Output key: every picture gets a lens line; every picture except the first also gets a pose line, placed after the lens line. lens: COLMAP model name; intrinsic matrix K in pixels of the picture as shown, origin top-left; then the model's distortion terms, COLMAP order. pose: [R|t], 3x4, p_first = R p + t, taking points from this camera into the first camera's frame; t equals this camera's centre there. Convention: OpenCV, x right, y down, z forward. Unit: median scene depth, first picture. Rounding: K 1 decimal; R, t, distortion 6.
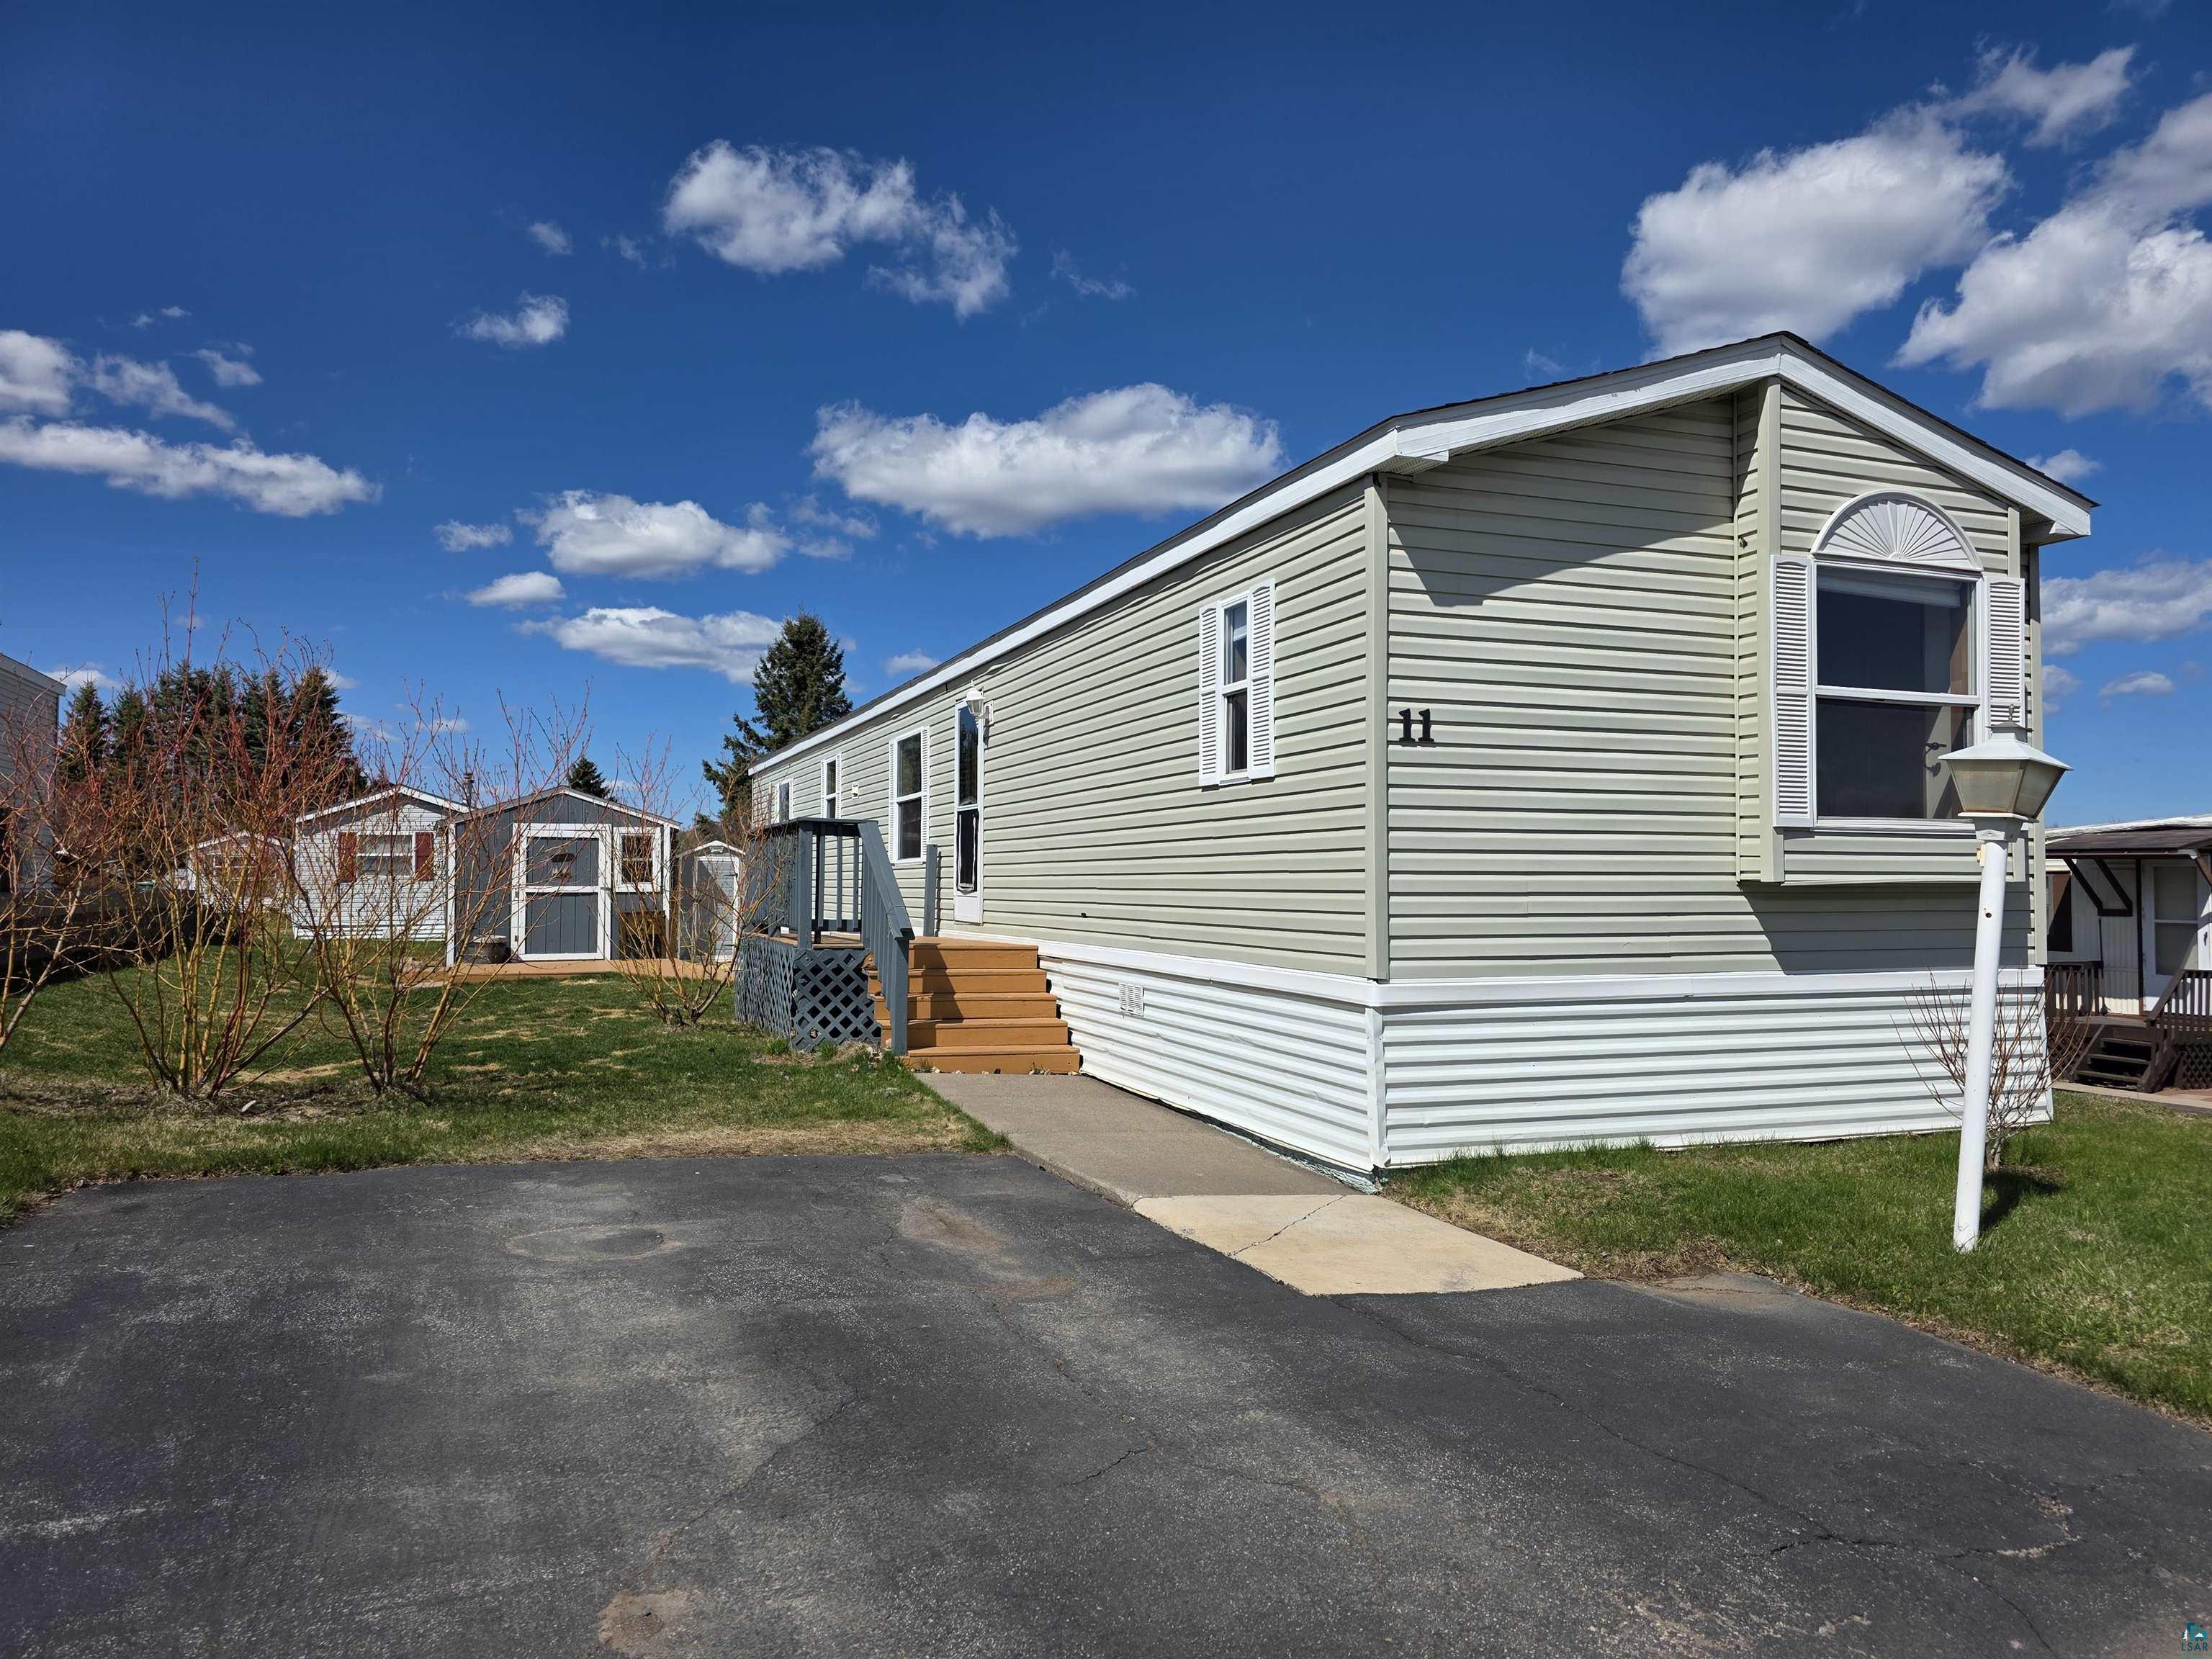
lens RADIAL K [[1494.5, 0, 1079.6], [0, 1494.5, 879.2], [0, 0, 1]] dist [0.066526, -0.061158]
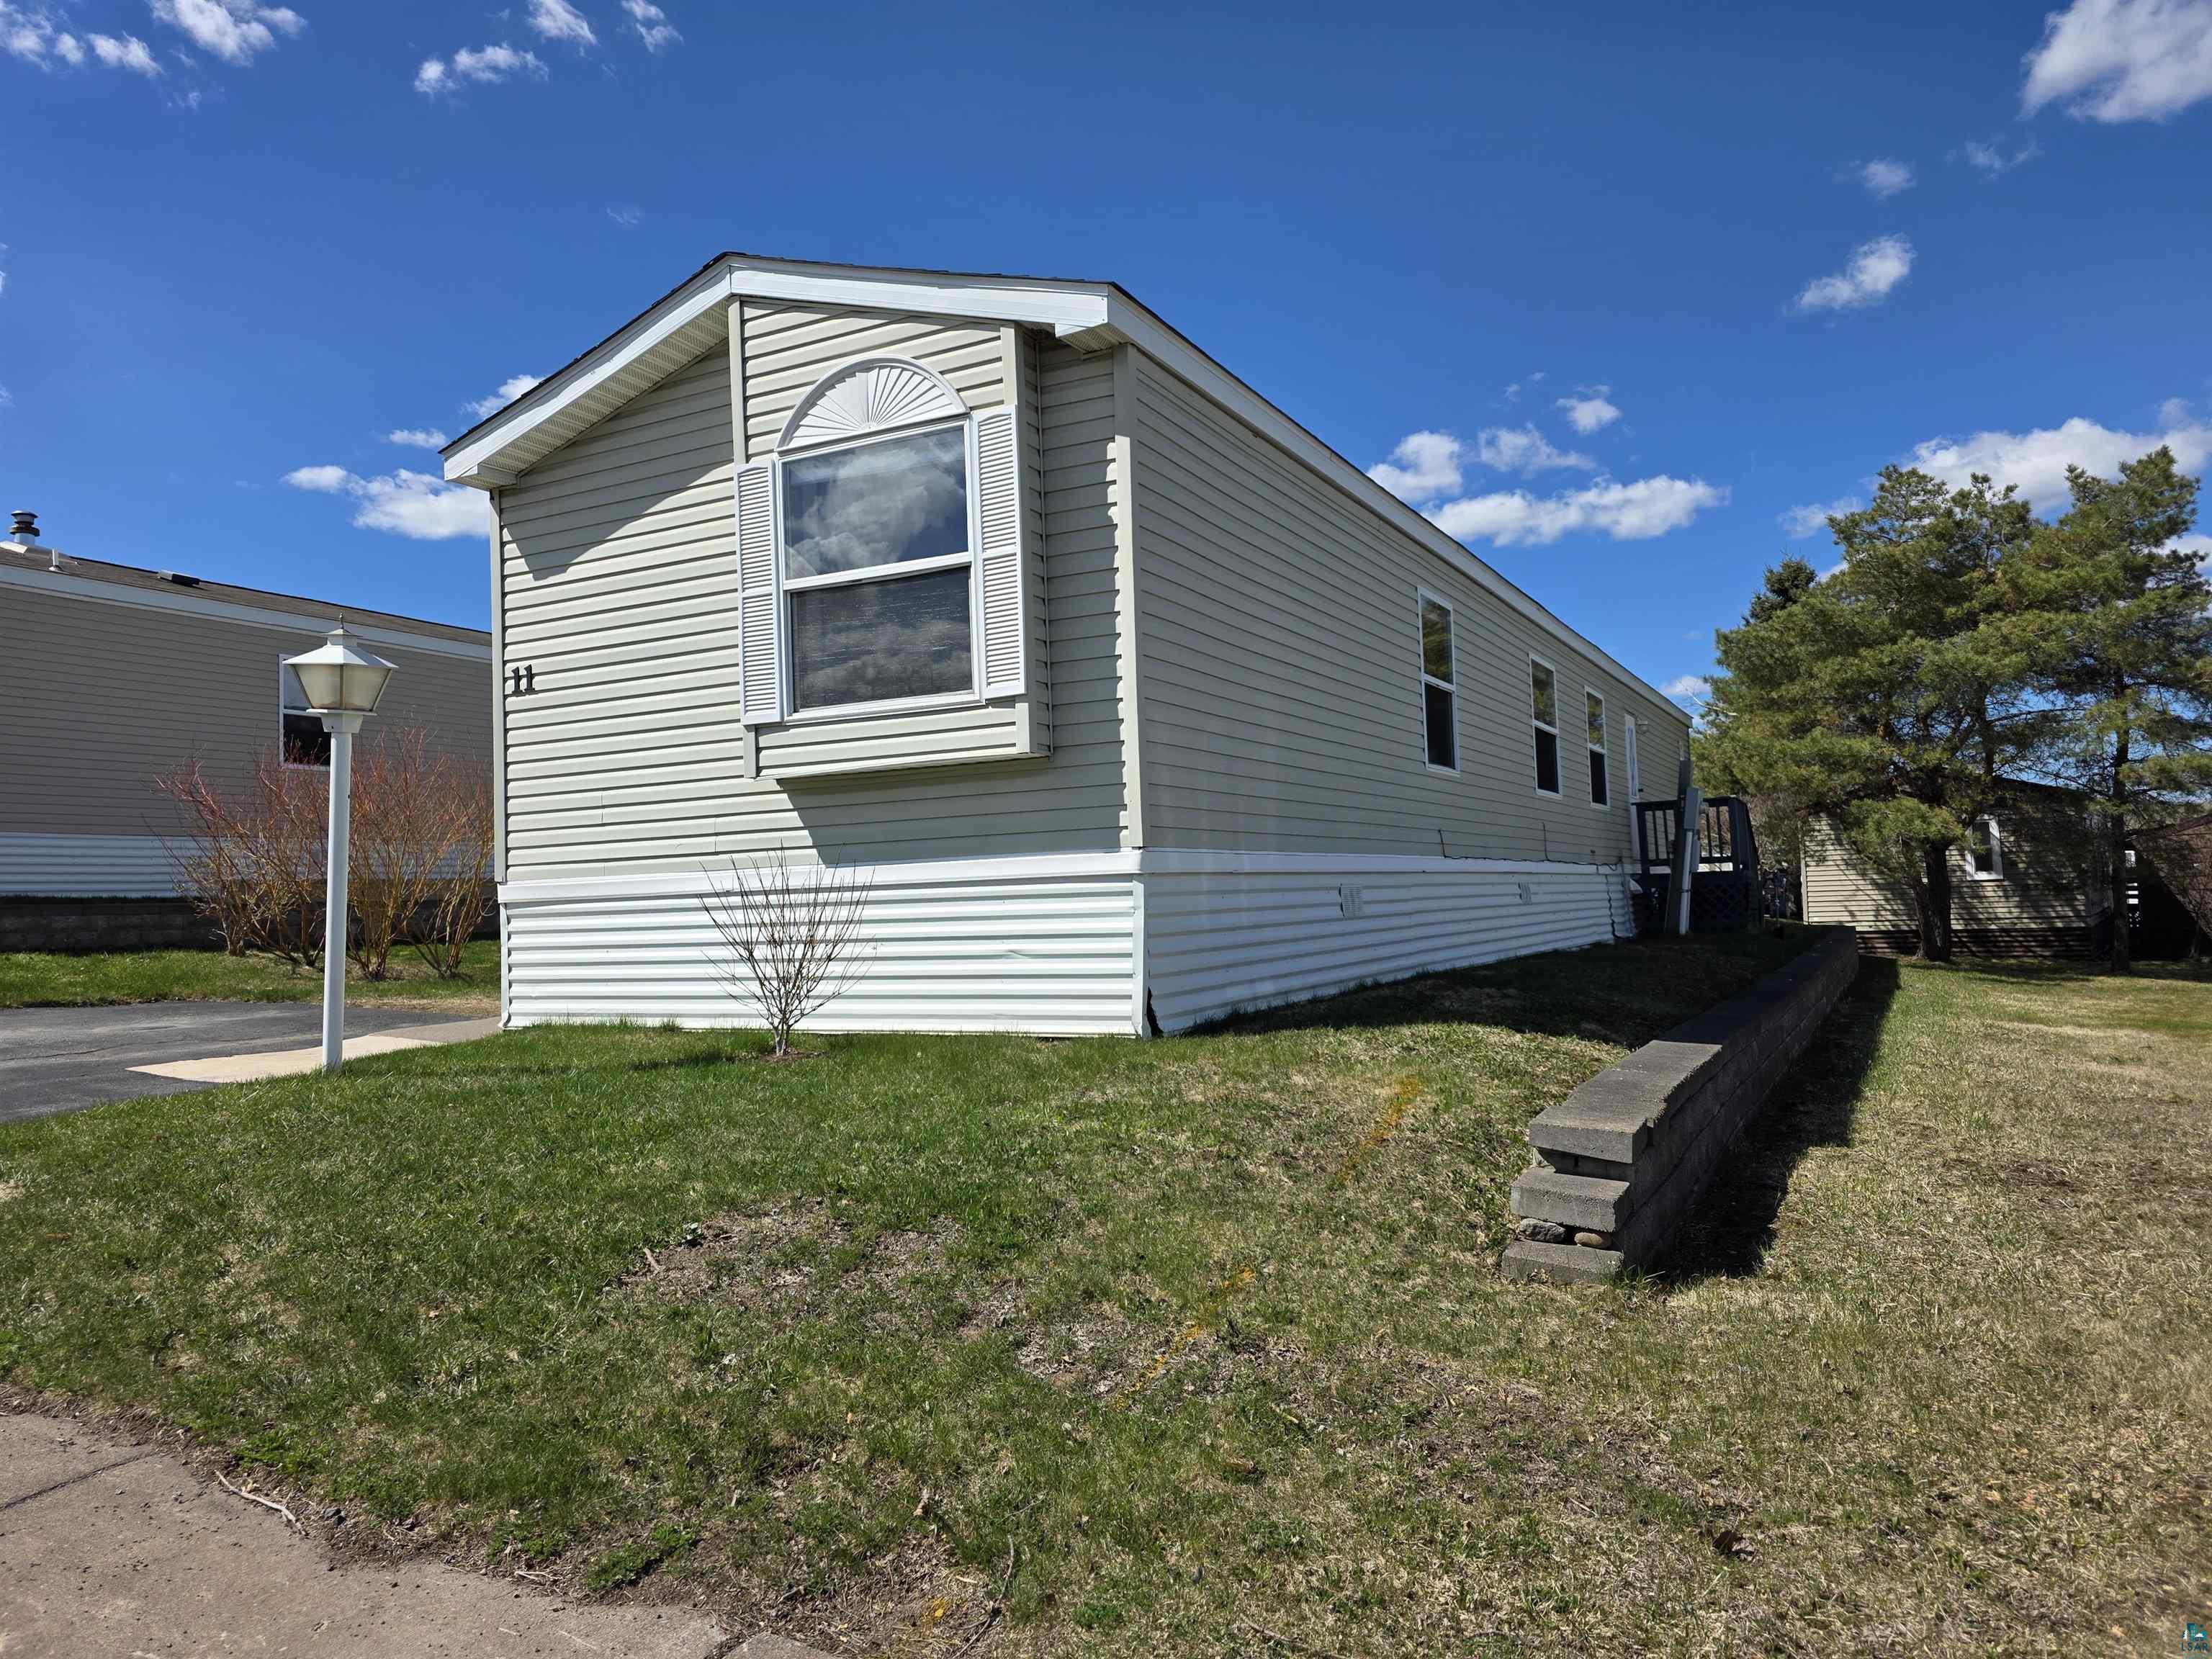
lens RADIAL K [[1494.5, 0, 1036.9], [0, 1494.5, 862.2], [0, 0, 1]] dist [0.066526, -0.061158]
pose [[0.641801, -0.045630, -0.765512, 1.334140], [0.037946, 0.998895, -0.027728, 0.092824], [0.765932, -0.011252, 0.642823, 0.473344]]
